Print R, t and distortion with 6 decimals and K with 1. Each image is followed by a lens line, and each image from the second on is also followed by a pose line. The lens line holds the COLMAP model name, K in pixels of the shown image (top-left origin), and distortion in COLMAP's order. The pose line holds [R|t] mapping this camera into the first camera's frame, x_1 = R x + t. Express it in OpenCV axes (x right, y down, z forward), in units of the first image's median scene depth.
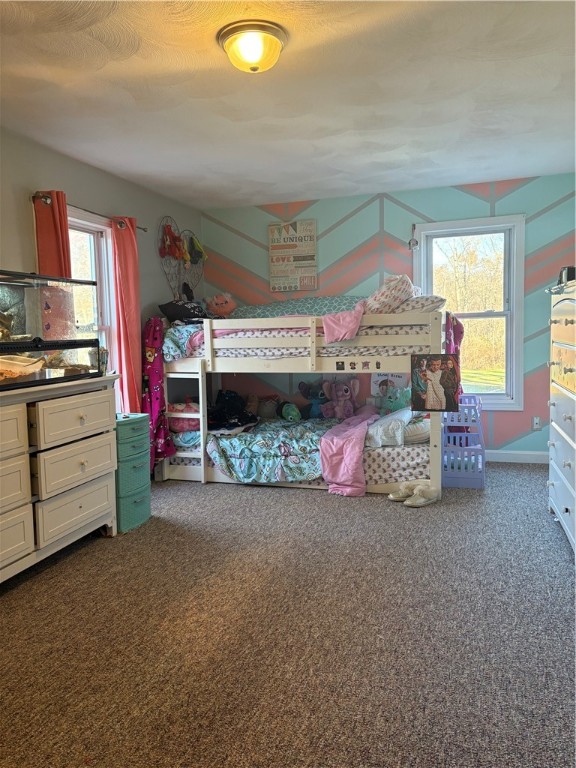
lens RADIAL K [[583.1, 0, 288.2], [0, 583.1, 382.4], [0, 0, 1]] dist [0.038138, -0.009888]
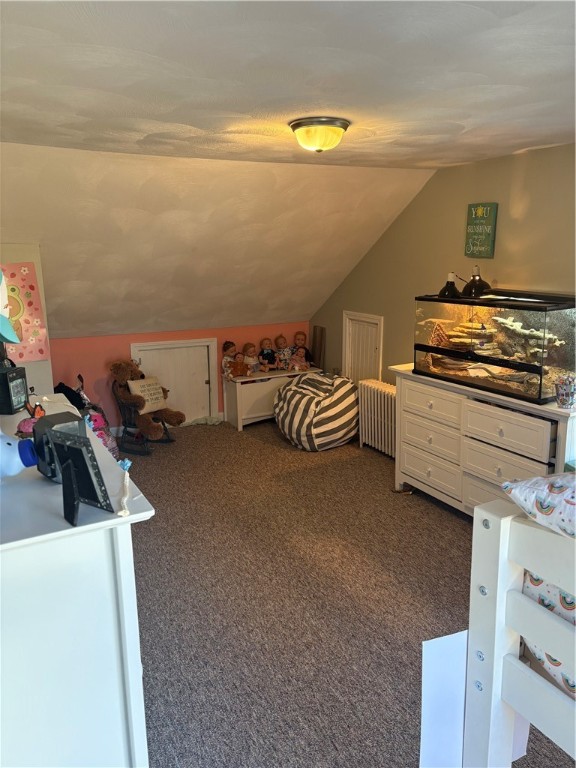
lens RADIAL K [[583.1, 0, 288.4], [0, 583.1, 383.3], [0, 0, 1]] dist [0.038138, -0.009888]
pose [[-0.705602, 0.194041, -0.681523, 0.759204], [-0.029198, 0.952999, 0.301564, -0.392692], [0.708007, 0.232683, -0.666772, 1.622711]]
